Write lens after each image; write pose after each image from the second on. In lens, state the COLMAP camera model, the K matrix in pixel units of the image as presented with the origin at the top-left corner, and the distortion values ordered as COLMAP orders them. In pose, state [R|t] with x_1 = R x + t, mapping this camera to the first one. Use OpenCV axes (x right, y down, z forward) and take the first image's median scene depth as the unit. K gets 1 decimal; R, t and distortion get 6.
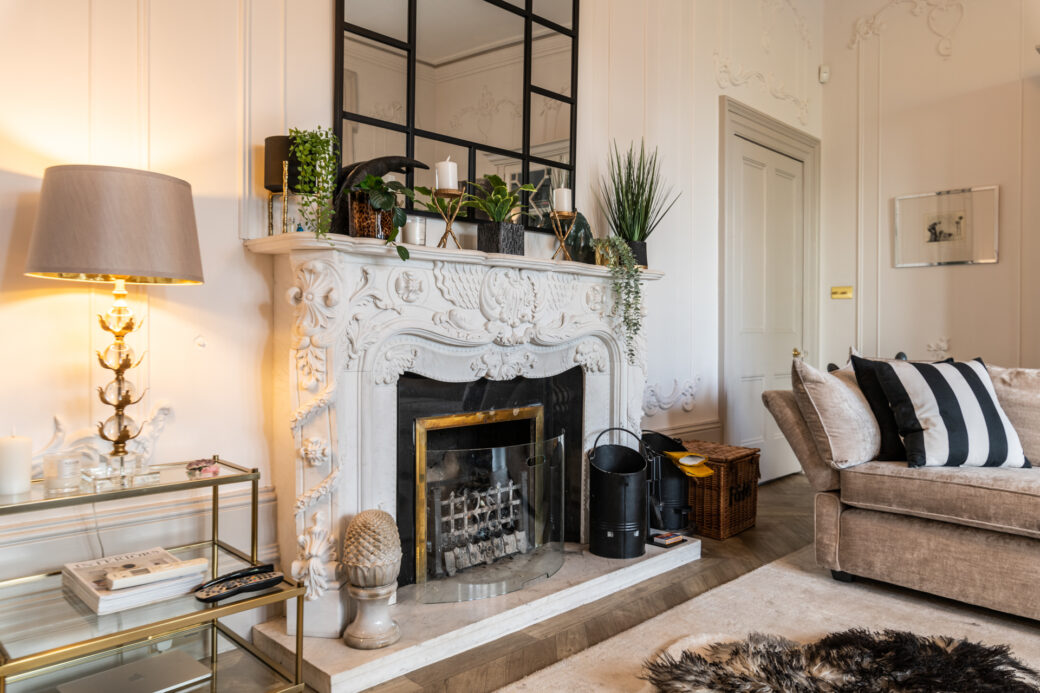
lens RADIAL K [[721.2, 0, 520.1], [0, 721.2, 345.1], [0, 0, 1]] dist [0.007537, 0.001601]
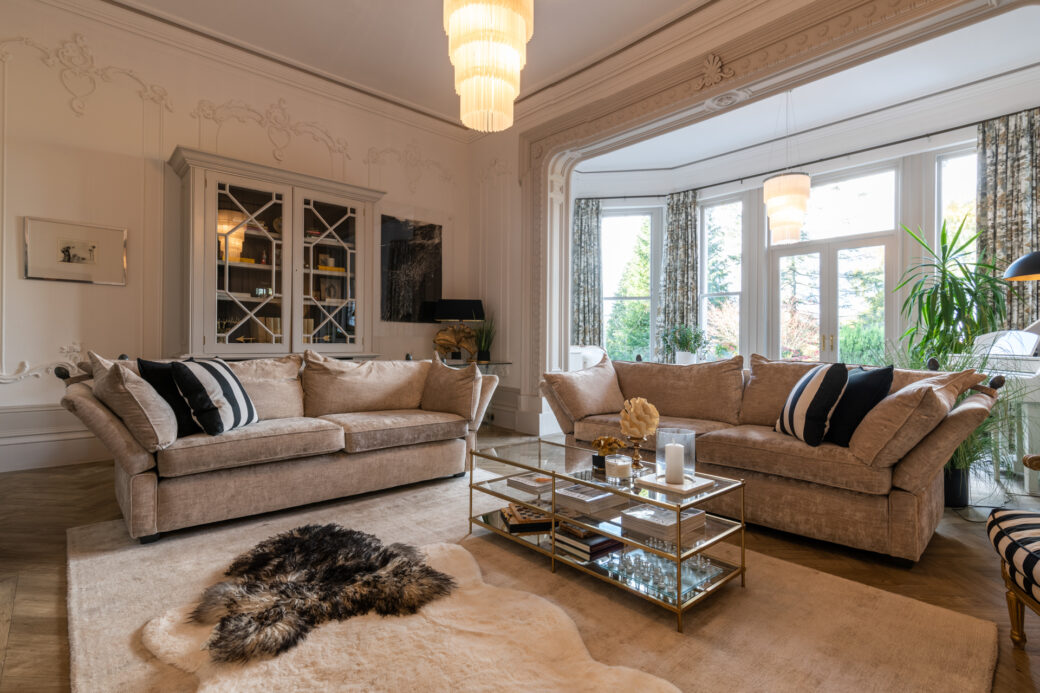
lens RADIAL K [[505.1, 0, 518.1], [0, 505.1, 343.5], [0, 0, 1]] dist [0.000218, 0.000304]
pose [[0.046728, -0.011306, 0.998844, -0.388244], [0.009650, 0.999894, 0.010866, -0.014666], [-0.998861, 0.009131, 0.046832, 0.343154]]
